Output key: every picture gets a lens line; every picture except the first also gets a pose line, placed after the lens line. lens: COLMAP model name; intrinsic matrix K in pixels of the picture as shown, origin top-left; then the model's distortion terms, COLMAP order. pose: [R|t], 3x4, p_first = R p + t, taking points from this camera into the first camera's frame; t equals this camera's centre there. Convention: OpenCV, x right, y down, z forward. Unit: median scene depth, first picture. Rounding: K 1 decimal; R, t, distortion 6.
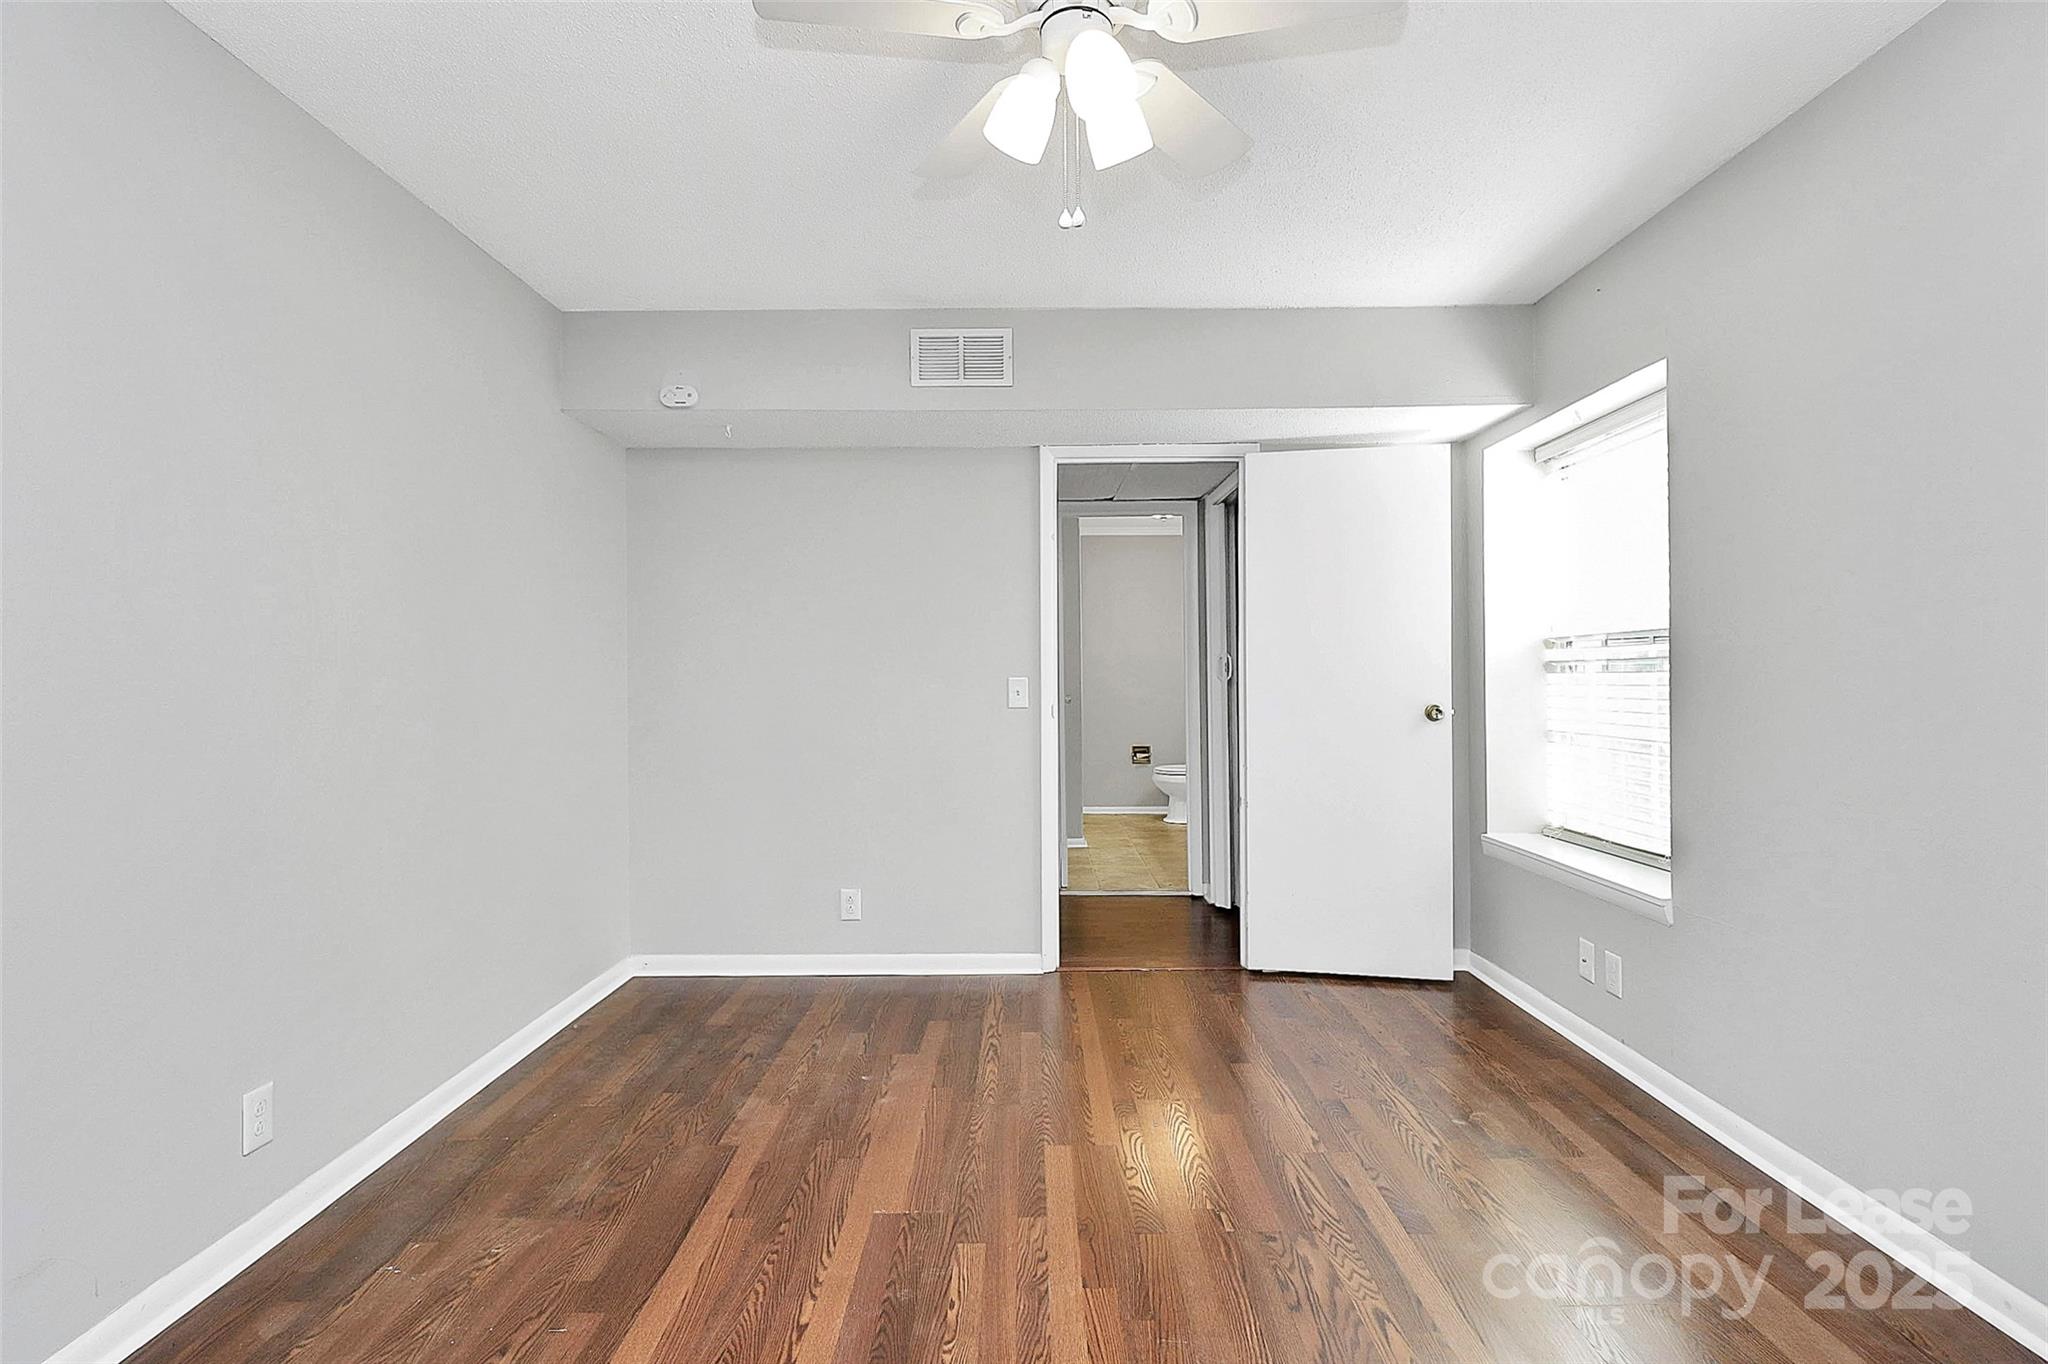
lens RADIAL K [[990.5, 0, 1032.1], [0, 990.5, 675.2], [0, 0, 1]] dist [-0.002879, -0.000664]
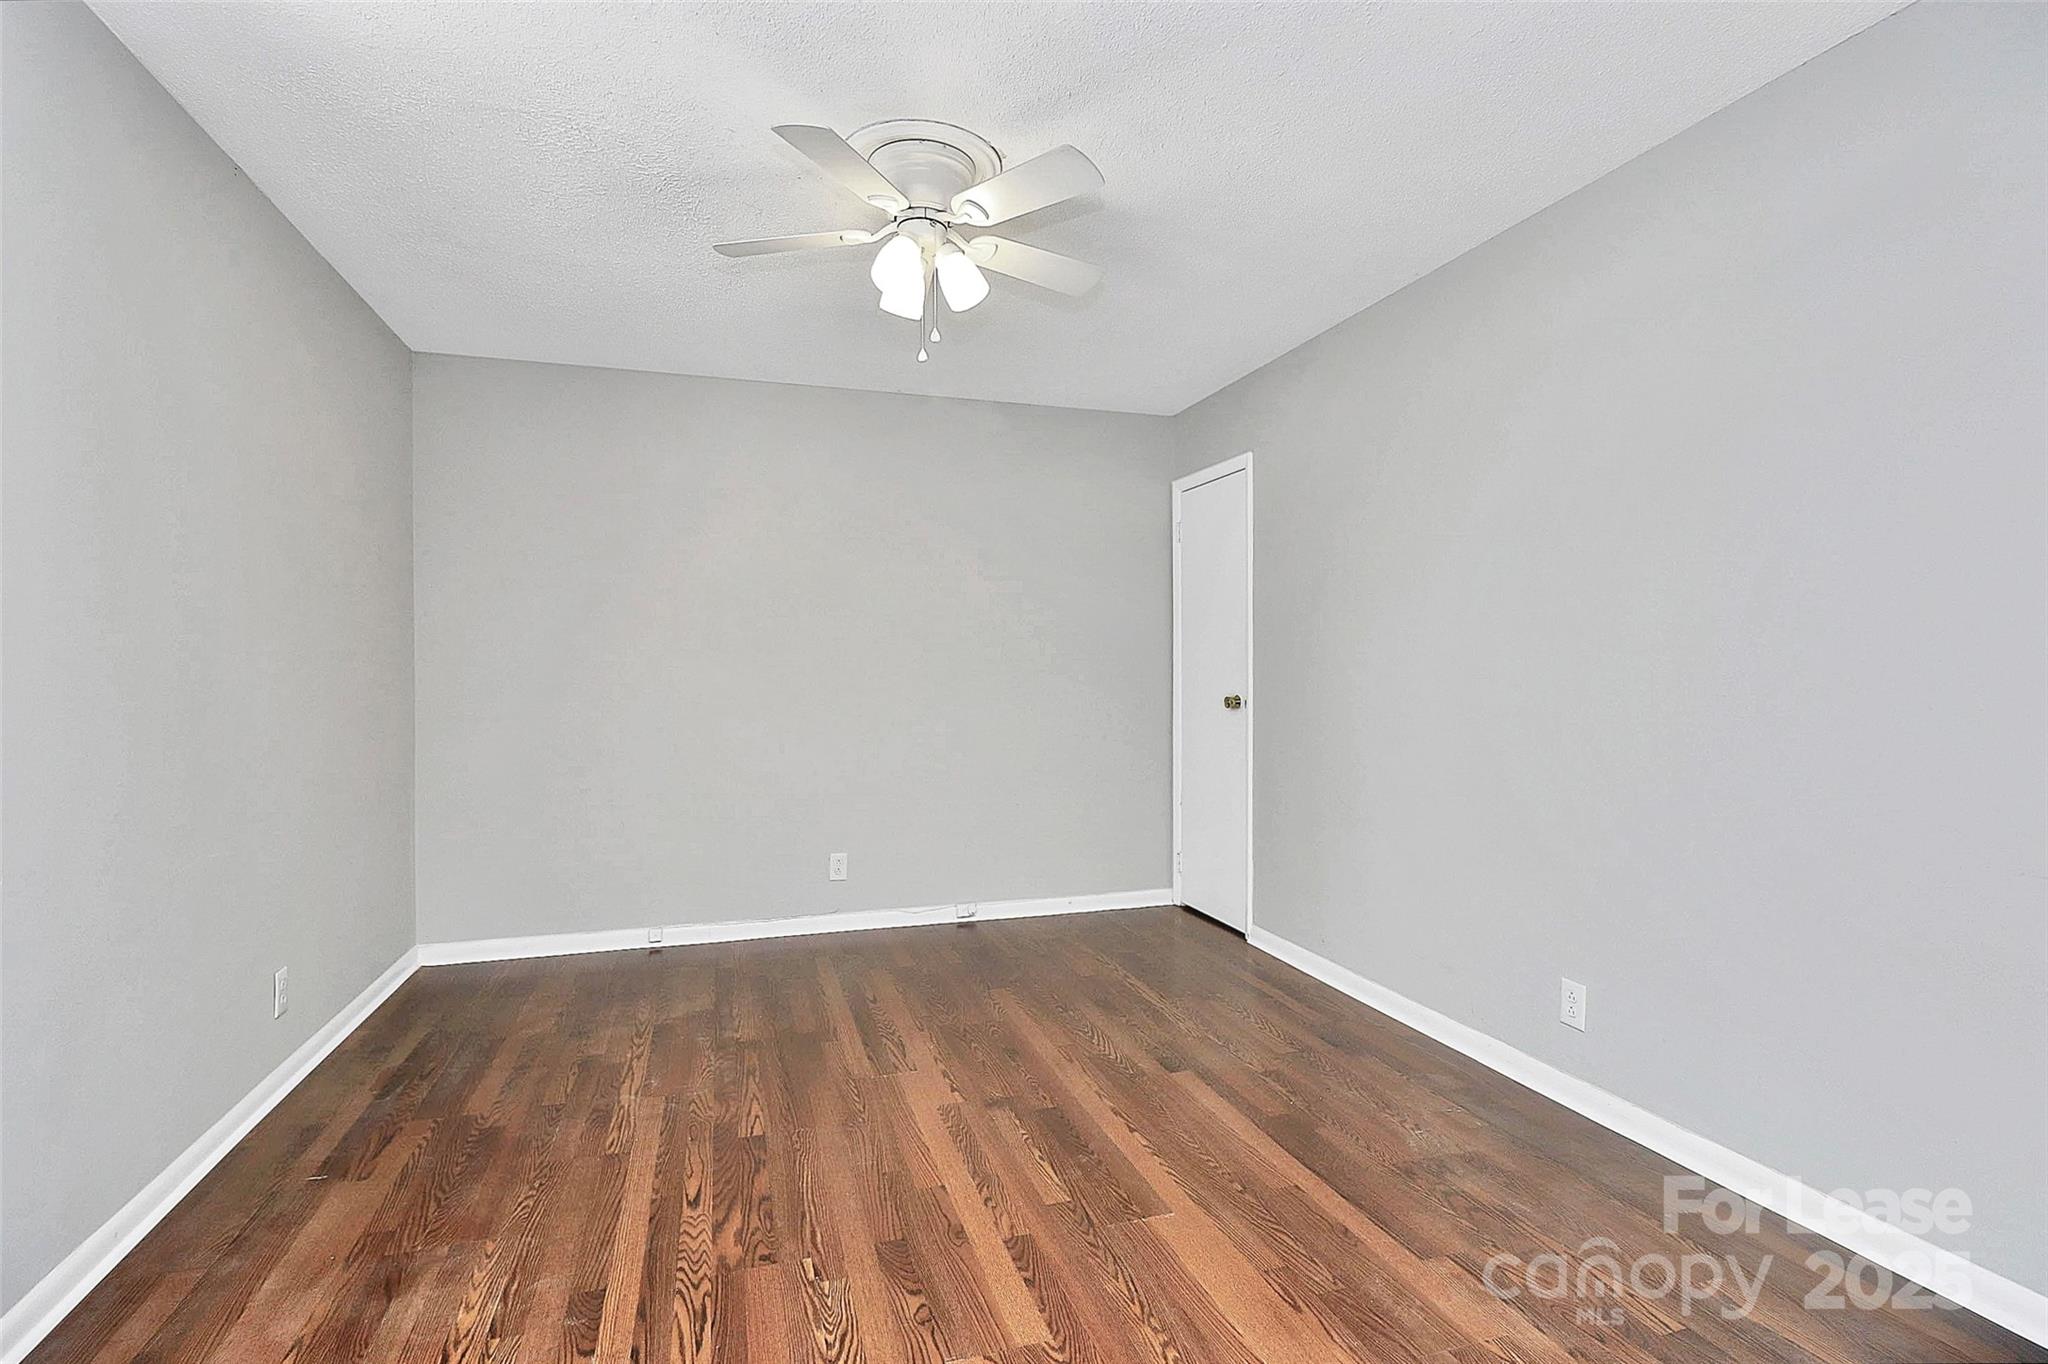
lens RADIAL K [[968.5, 0, 1023.4], [0, 968.5, 685.3], [0, 0, 1]] dist [0.003603, -0.011947]
pose [[-0.955520, 0.010625, -0.294734, 0.168238], [0.007299, 0.999897, 0.012383, 0.004763], [0.294835, 0.009681, -0.955499, 1.209733]]
